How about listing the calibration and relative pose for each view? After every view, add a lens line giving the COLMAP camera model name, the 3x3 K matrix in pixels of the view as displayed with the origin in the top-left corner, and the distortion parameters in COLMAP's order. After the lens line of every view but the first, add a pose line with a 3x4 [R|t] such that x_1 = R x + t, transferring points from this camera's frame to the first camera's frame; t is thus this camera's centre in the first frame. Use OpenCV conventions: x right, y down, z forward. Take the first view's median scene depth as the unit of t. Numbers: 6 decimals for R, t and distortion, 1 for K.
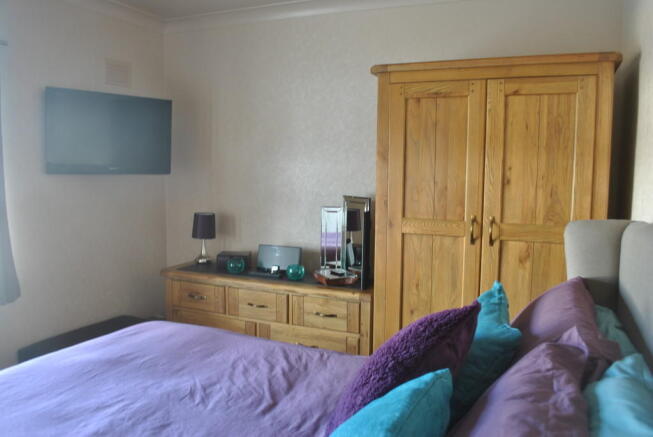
lens RADIAL K [[516.8, 0, 327.3], [0, 516.8, 219.5], [0, 0, 1]] dist [-0.010187, -0.004508]
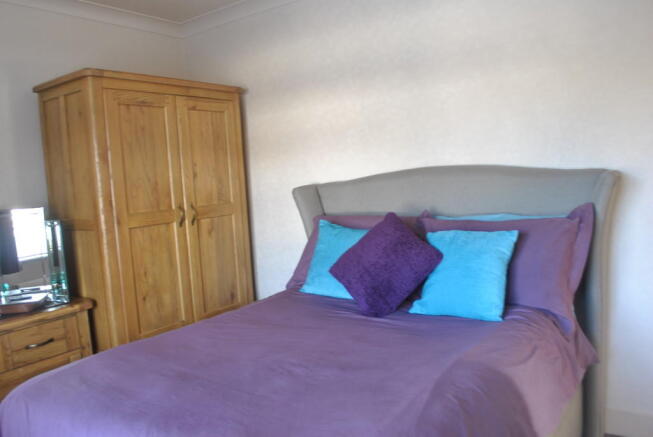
lens RADIAL K [[516.8, 0, 326.4], [0, 516.8, 217.6], [0, 0, 1]] dist [-0.010187, -0.004508]
pose [[0.237678, -0.110899, 0.964993, -0.838379], [0.173638, 0.982310, 0.070123, 0.000281], [-0.955698, 0.150892, 0.252729, 0.355509]]
